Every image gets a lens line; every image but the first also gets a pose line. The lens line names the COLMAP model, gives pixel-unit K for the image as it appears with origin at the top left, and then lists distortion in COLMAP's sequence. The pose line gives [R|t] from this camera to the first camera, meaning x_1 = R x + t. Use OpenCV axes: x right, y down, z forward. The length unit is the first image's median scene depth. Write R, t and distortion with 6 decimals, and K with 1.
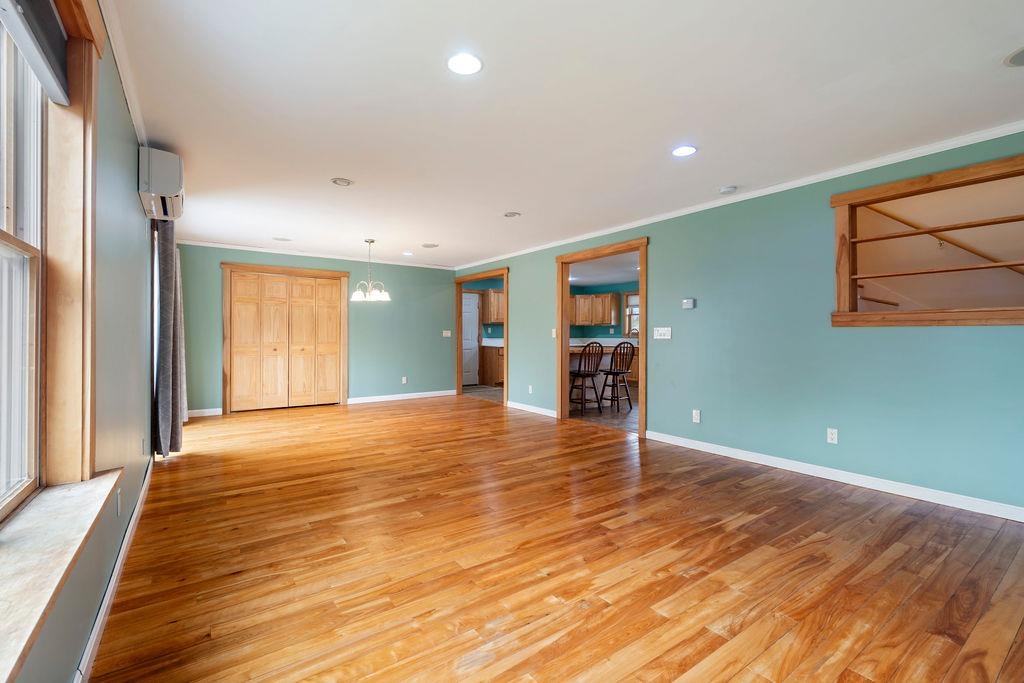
lens RADIAL K [[450.9, 0, 512.3], [0, 450.9, 333.7], [0, 0, 1]] dist [-0.008494, 0.002789]
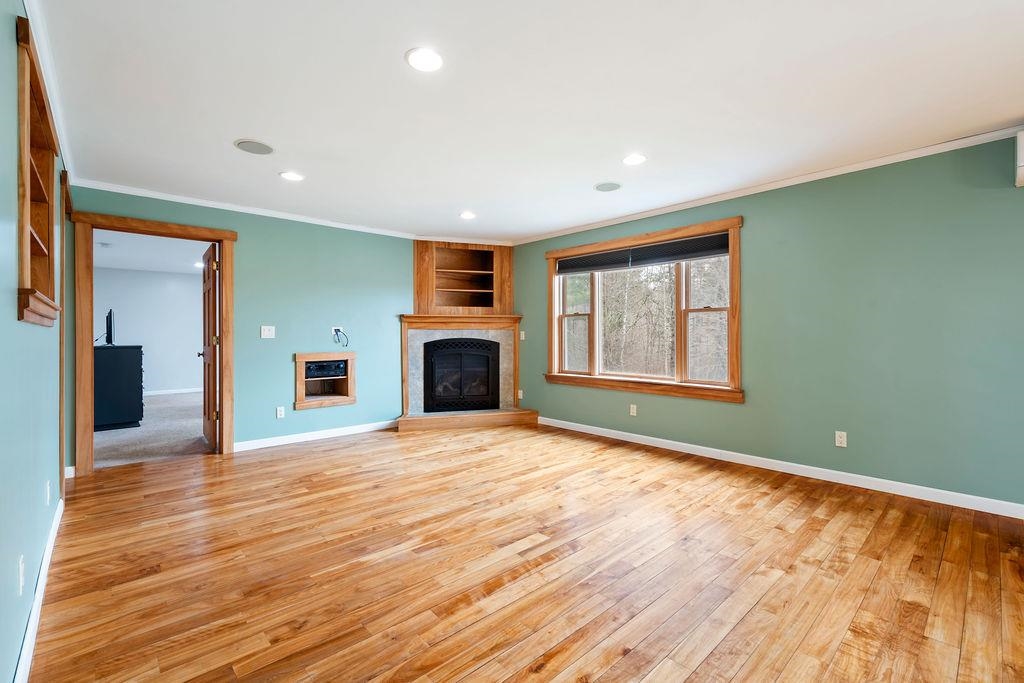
lens RADIAL K [[450.9, 0, 514.4], [0, 450.9, 337.2], [0, 0, 1]] dist [-0.008494, 0.002789]
pose [[-0.991442, 0.002470, -0.130523, 0.293649], [0.002166, 0.999995, 0.002473, 0.000632], [0.130528, 0.002169, -0.991442, 1.445423]]
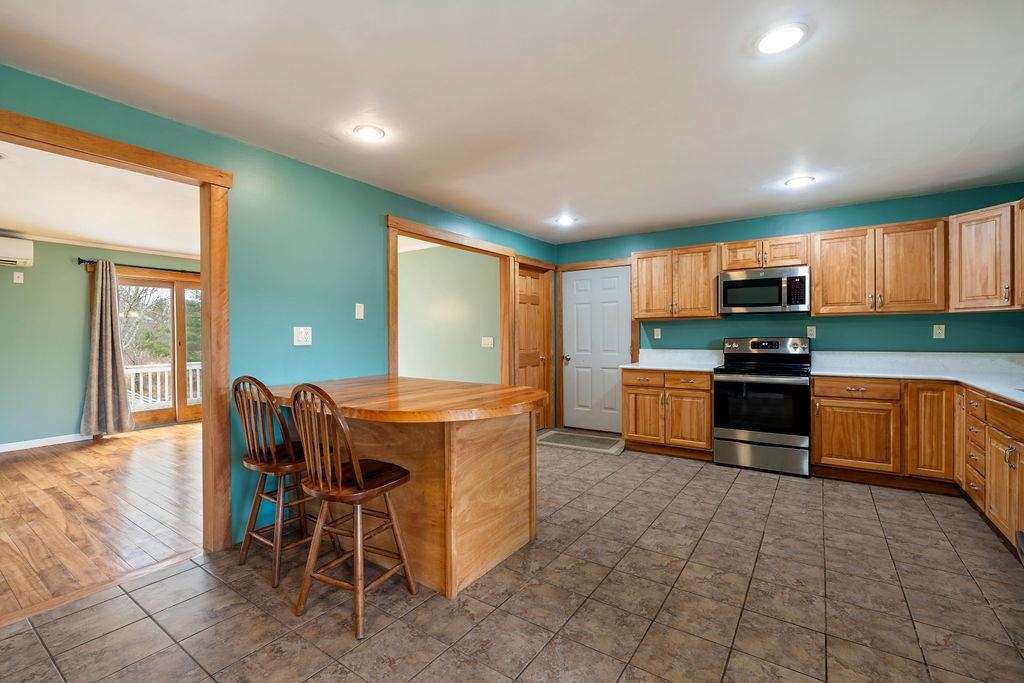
lens RADIAL K [[450.9, 0, 511.7], [0, 450.9, 340.5], [0, 0, 1]] dist [-0.008494, 0.002789]
pose [[0.339798, 0.007676, -0.940467, 1.058710], [0.012022, 0.999850, 0.012505, -0.021464], [0.940422, -0.015555, 0.339654, 1.916807]]
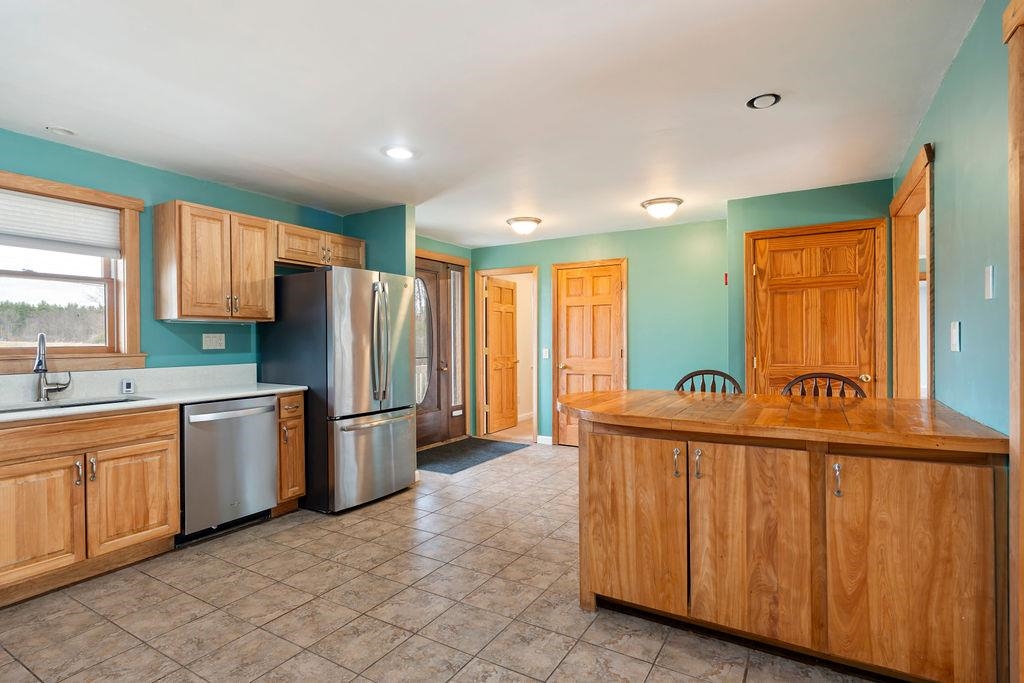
lens RADIAL K [[507.4, 0, 513.1], [0, 507.4, 343.1], [0, 0, 1]] dist [-0.004326, 0.000867]
pose [[-0.404131, -0.005731, 0.914683, -0.215648], [0.002337, 0.999971, 0.007298, -0.021129], [-0.914698, 0.005087, -0.404106, 2.557952]]
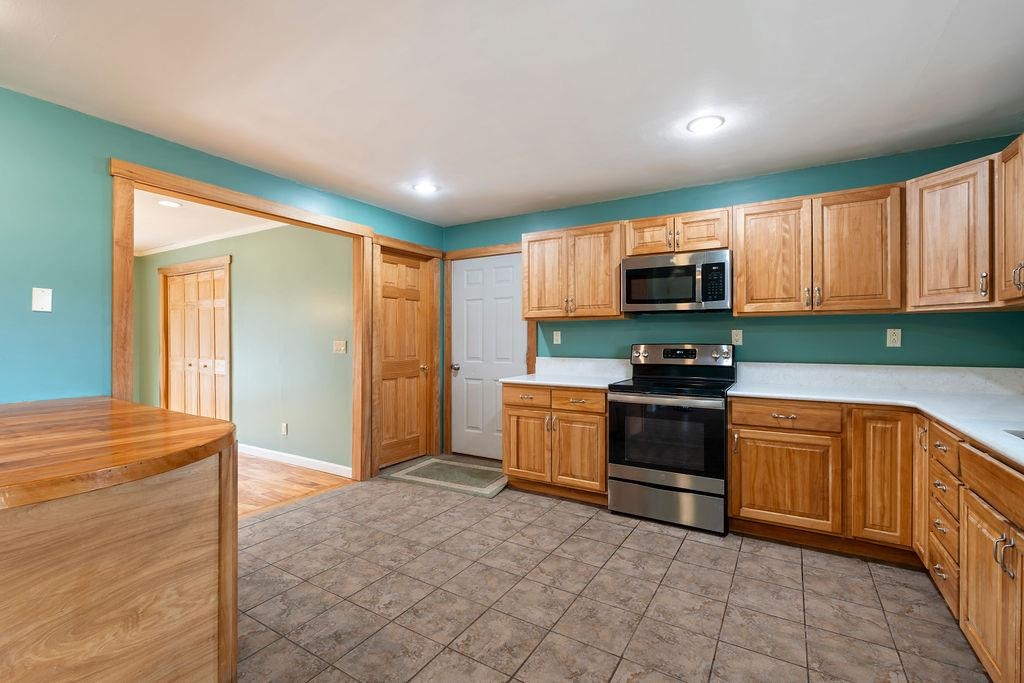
lens RADIAL K [[450.9, 0, 514.5], [0, 450.9, 342.2], [0, 0, 1]] dist [-0.008494, 0.002789]
pose [[0.391789, 0.005345, -0.920040, 0.873517], [0.004168, 0.999963, 0.007584, -0.018460], [0.920046, -0.006806, 0.391752, 2.297770]]
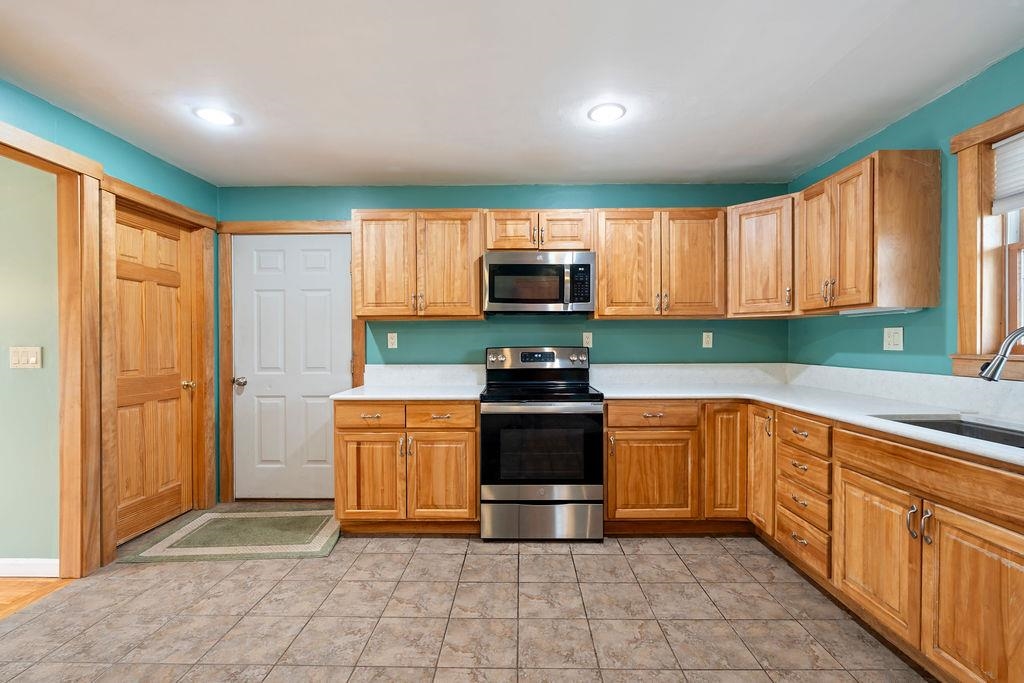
lens RADIAL K [[450.9, 0, 514.5], [0, 450.9, 345.4], [0, 0, 1]] dist [-0.008494, 0.002789]
pose [[0.806130, 0.000707, -0.591738, 0.630312], [0.007218, 0.999913, 0.011027, -0.019123], [0.591695, -0.013161, 0.806055, 2.231969]]
